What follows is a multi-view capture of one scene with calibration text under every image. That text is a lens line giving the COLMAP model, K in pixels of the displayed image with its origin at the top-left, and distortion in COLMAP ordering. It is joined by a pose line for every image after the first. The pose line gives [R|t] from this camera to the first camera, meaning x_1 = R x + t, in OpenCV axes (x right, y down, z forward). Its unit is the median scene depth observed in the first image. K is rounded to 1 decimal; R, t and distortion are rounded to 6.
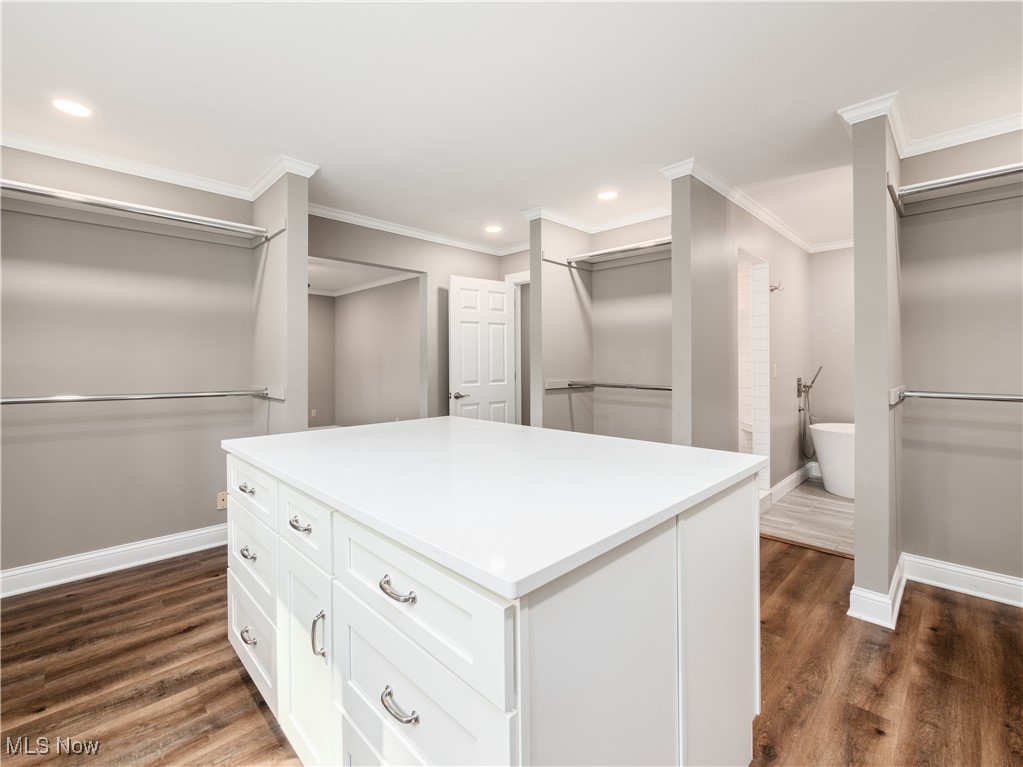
lens RADIAL K [[443.5, 0, 507.4], [0, 443.5, 384.0], [0, 0, 1]] dist [-0.005212, -0.001091]
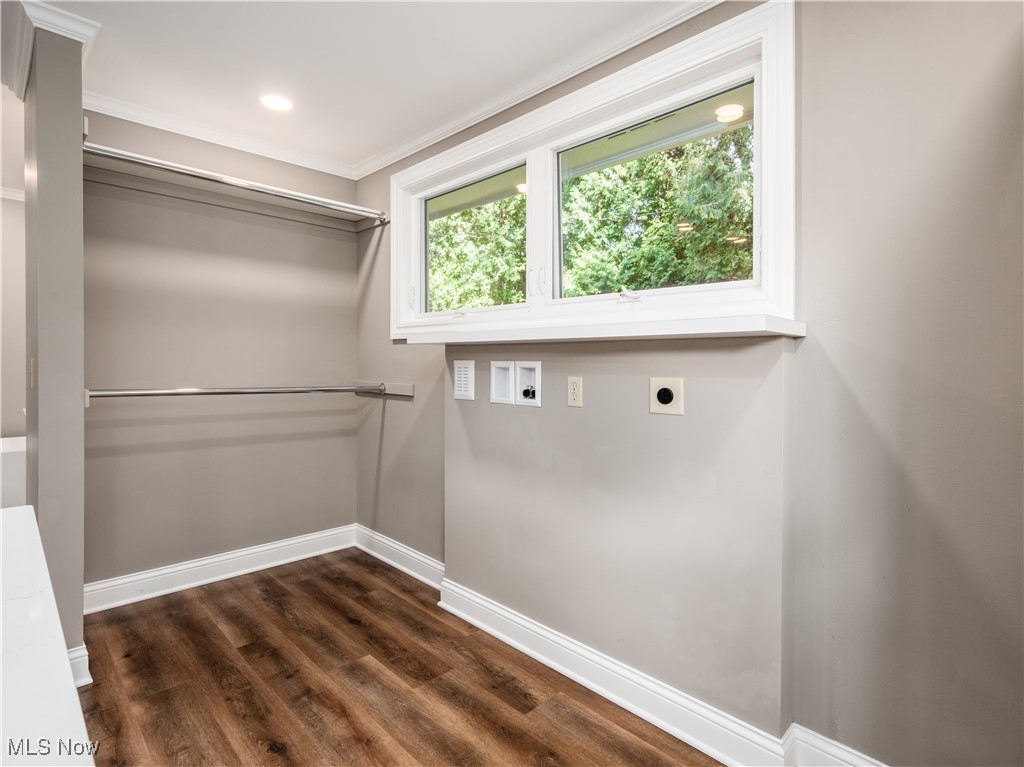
lens RADIAL K [[528.7, 0, 510.5], [0, 528.7, 376.5], [0, 0, 1]] dist [0.003715, -0.000388]
pose [[0.002053, -0.020018, 0.999798, -0.102771], [0.029523, 0.999365, 0.019949, -0.006714], [-0.999562, 0.029476, 0.002643, 0.229019]]
